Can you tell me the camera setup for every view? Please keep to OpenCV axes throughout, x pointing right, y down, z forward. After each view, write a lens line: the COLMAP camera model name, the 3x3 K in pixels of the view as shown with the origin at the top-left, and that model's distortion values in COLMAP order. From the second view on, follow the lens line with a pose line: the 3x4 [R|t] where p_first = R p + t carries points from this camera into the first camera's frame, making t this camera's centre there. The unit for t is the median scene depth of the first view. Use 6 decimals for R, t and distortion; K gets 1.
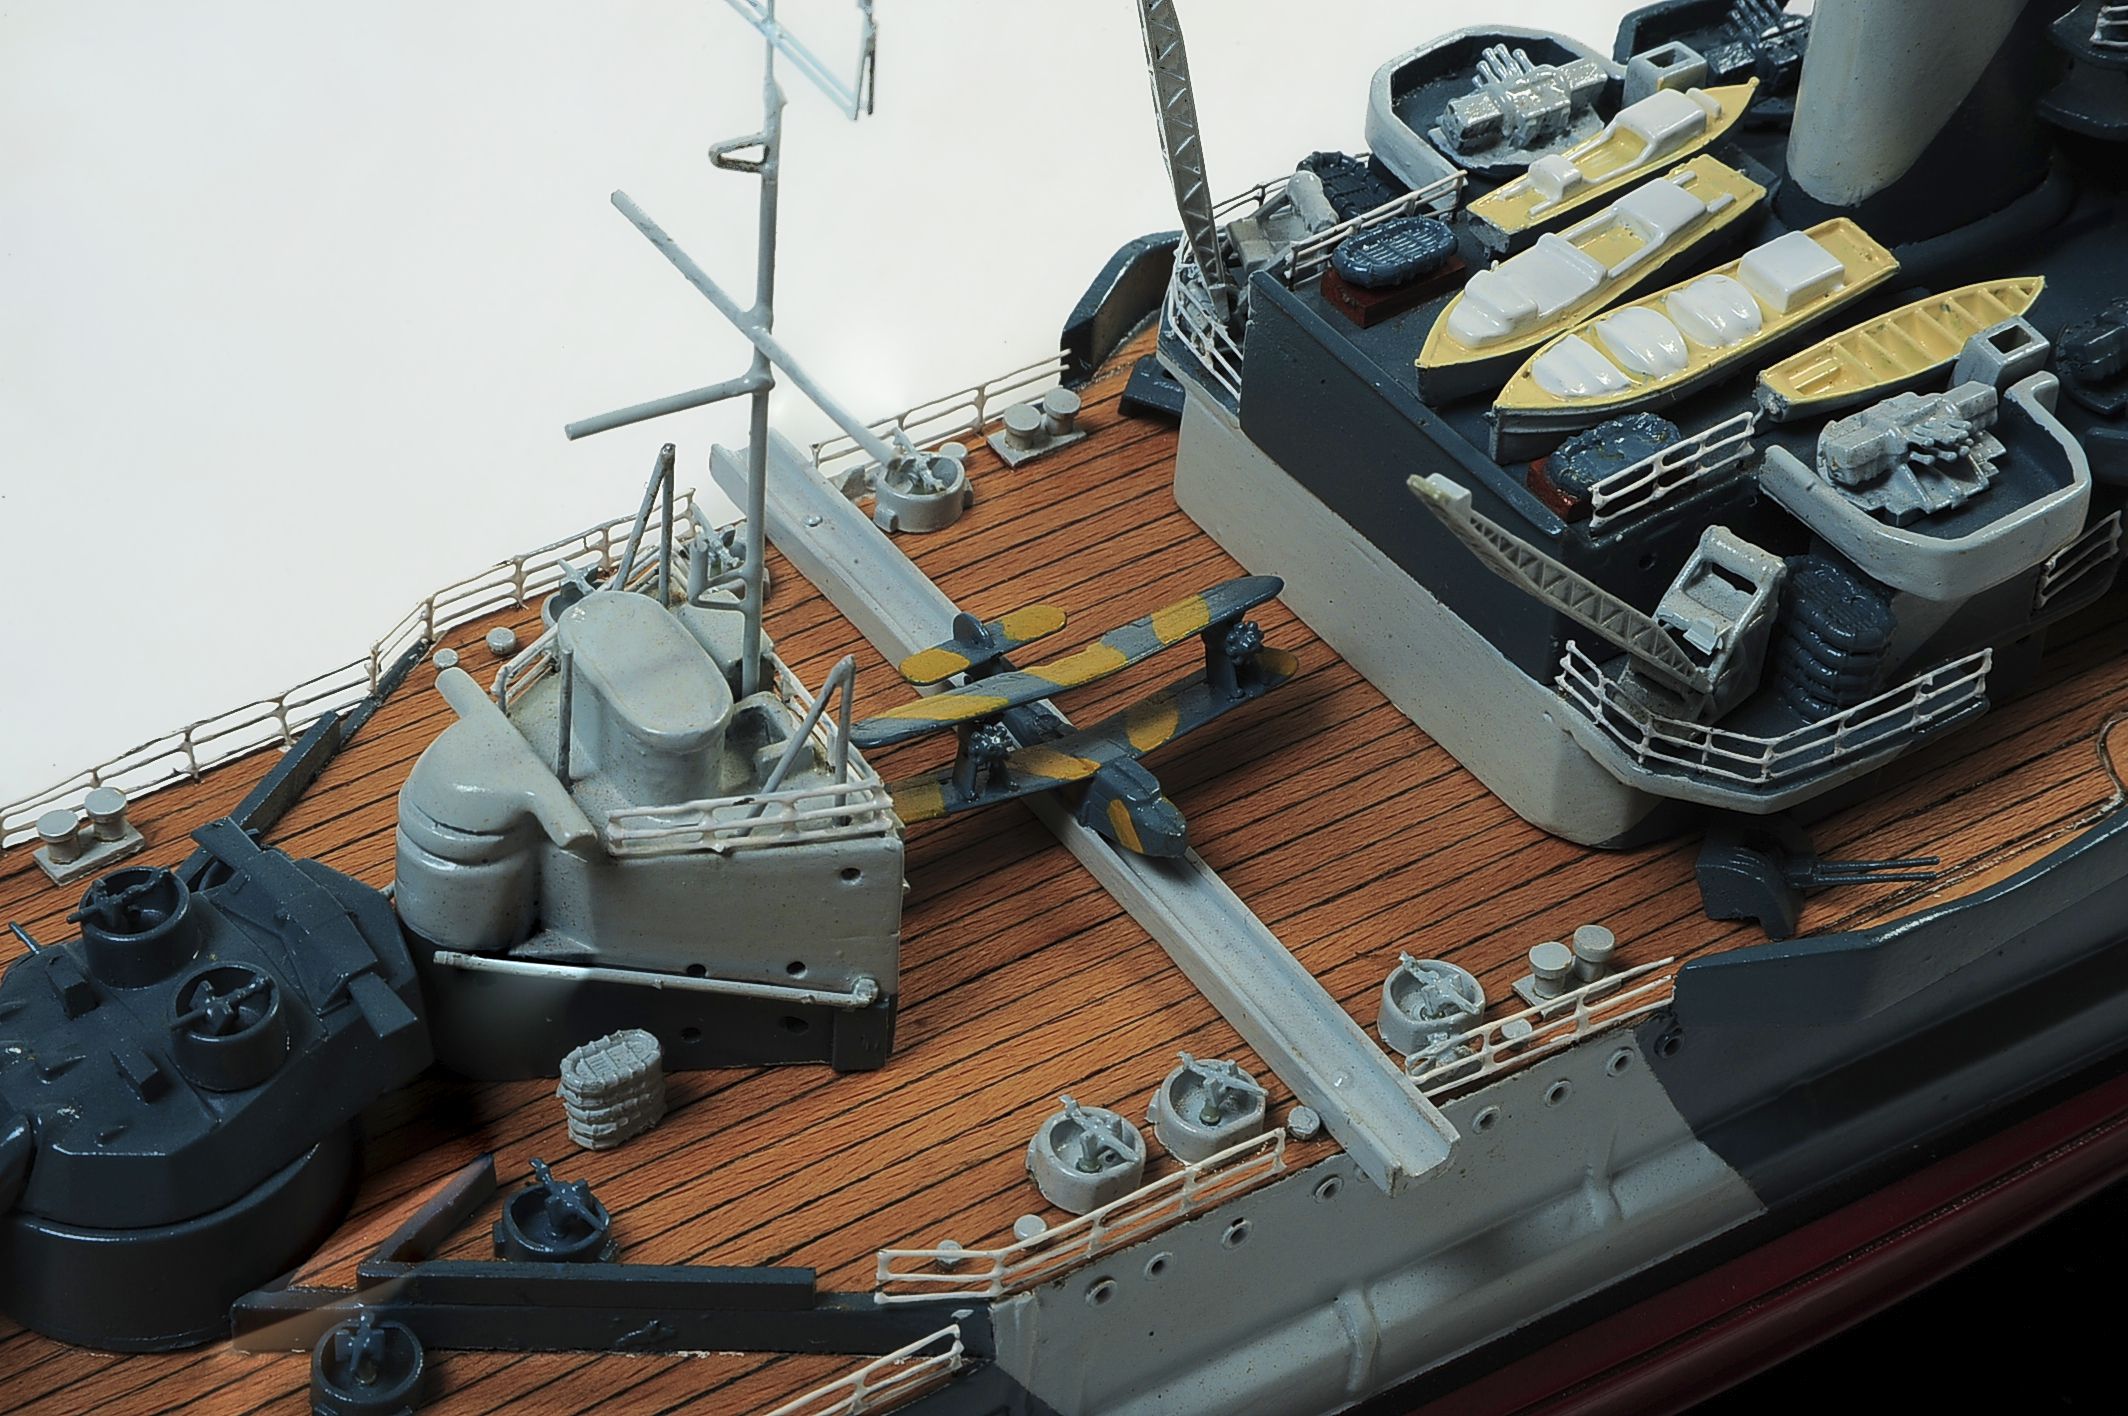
lens RADIAL K [[5503.2, 0, 1054.3], [0, 5503.2, 727.5], [0, 0, 1]] dist [0.371055, 0.000000]
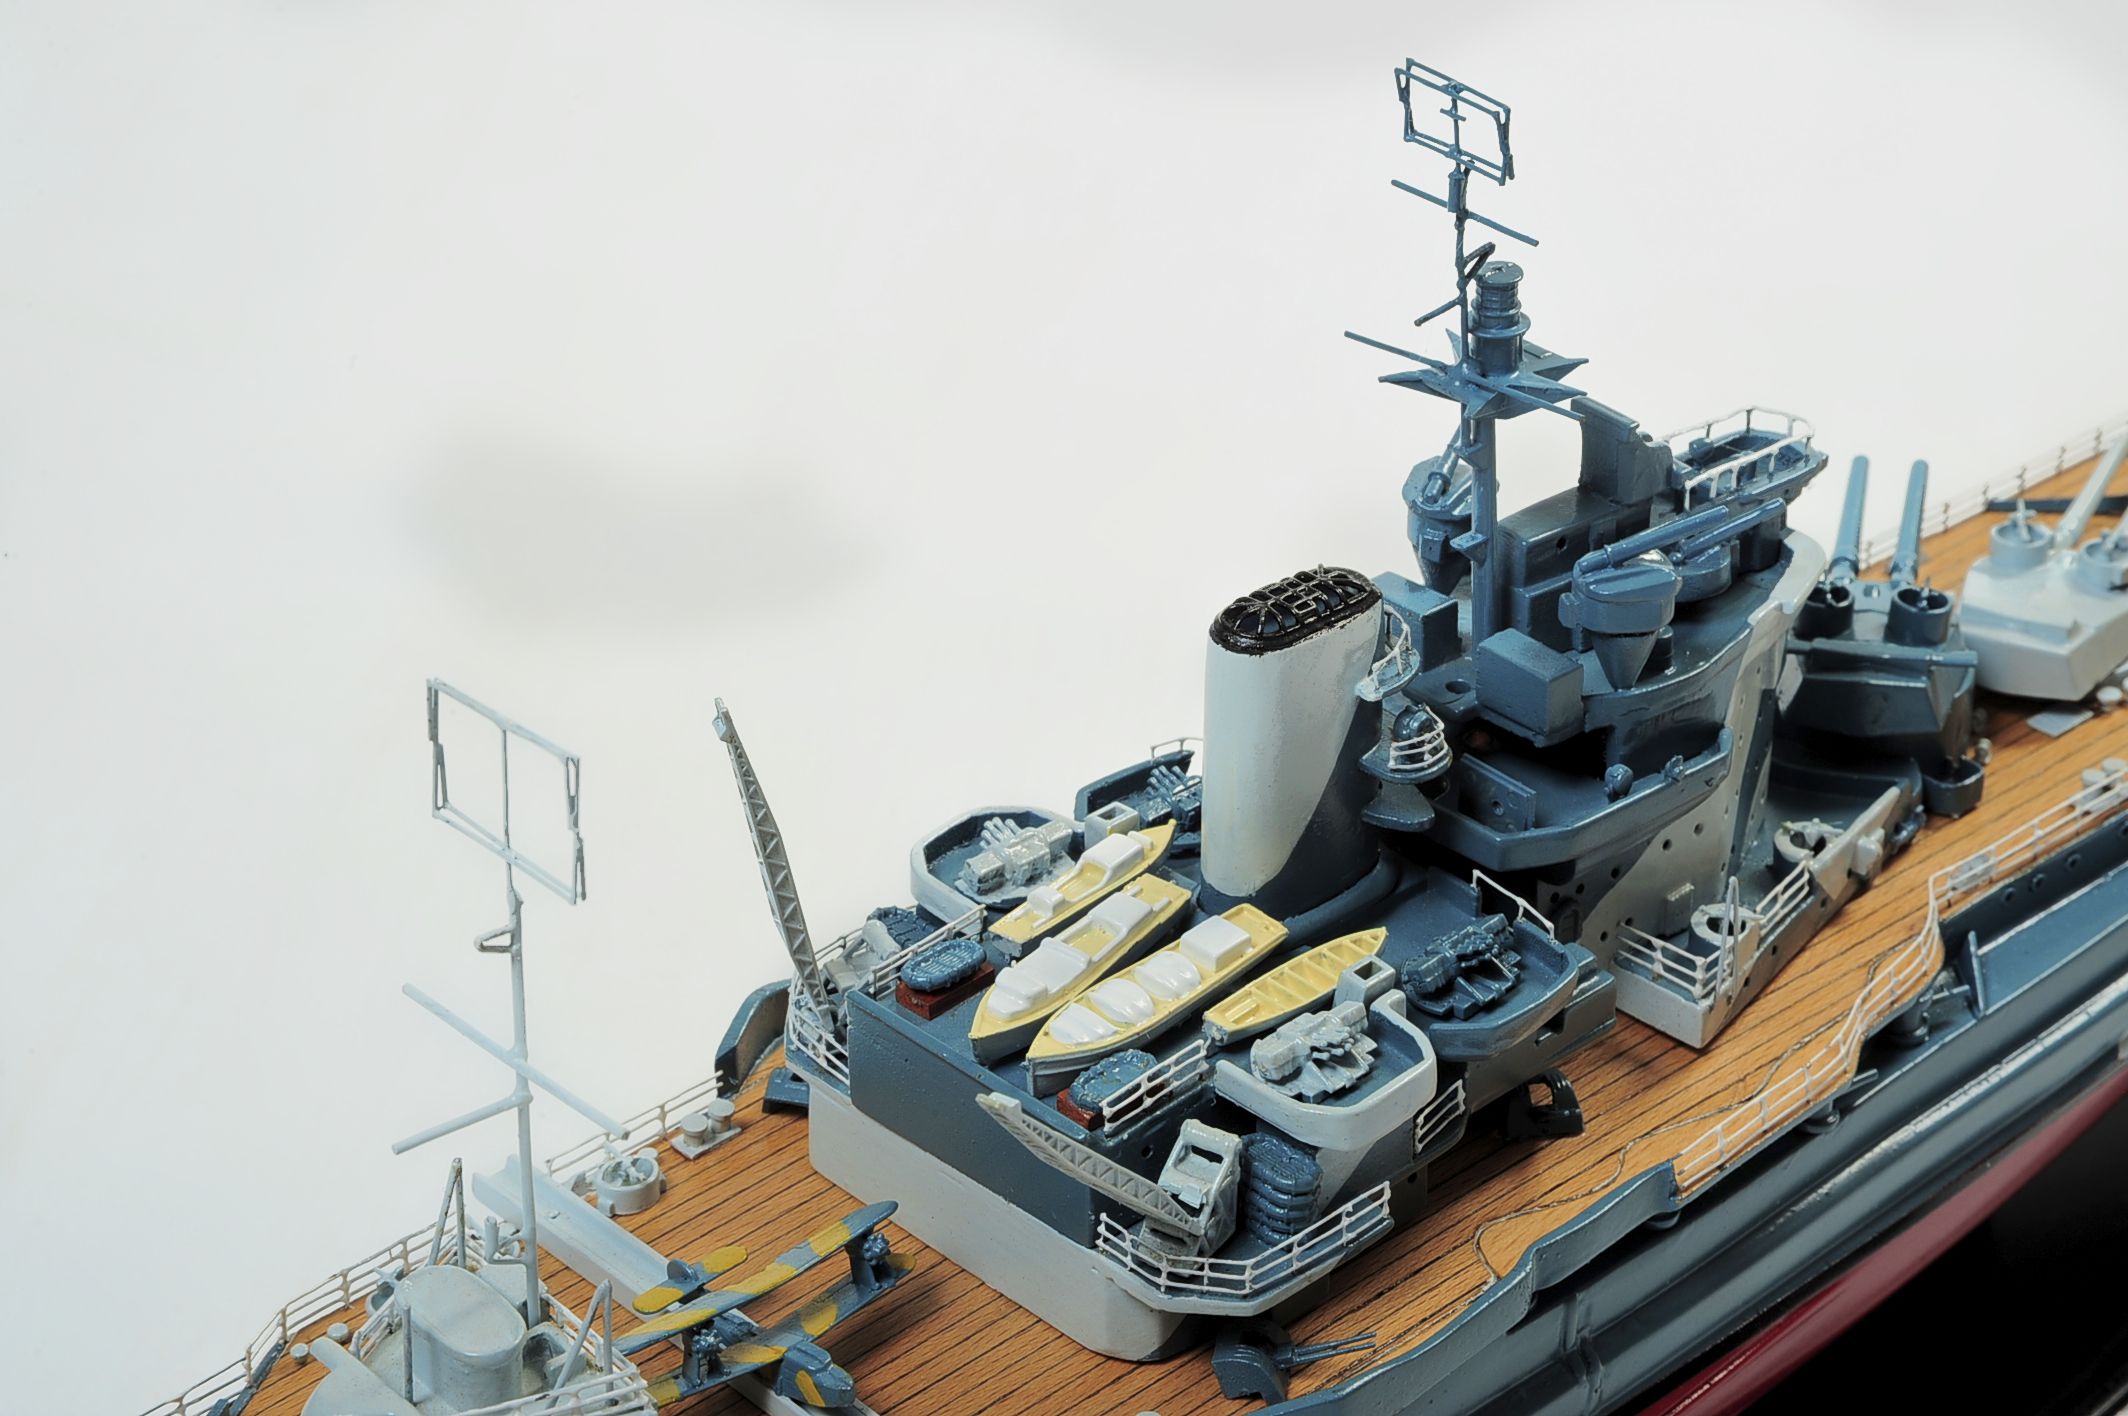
lens RADIAL K [[4892.1, 0, 1076.2], [0, 4892.1, 716.0], [0, 0, 1]] dist [0.397753, 0.000000]
pose [[0.986859, -0.125521, 0.101757, -0.026307], [0.140571, 0.977454, -0.157554, 0.057292], [-0.079687, 0.169788, 0.982254, -0.268012]]
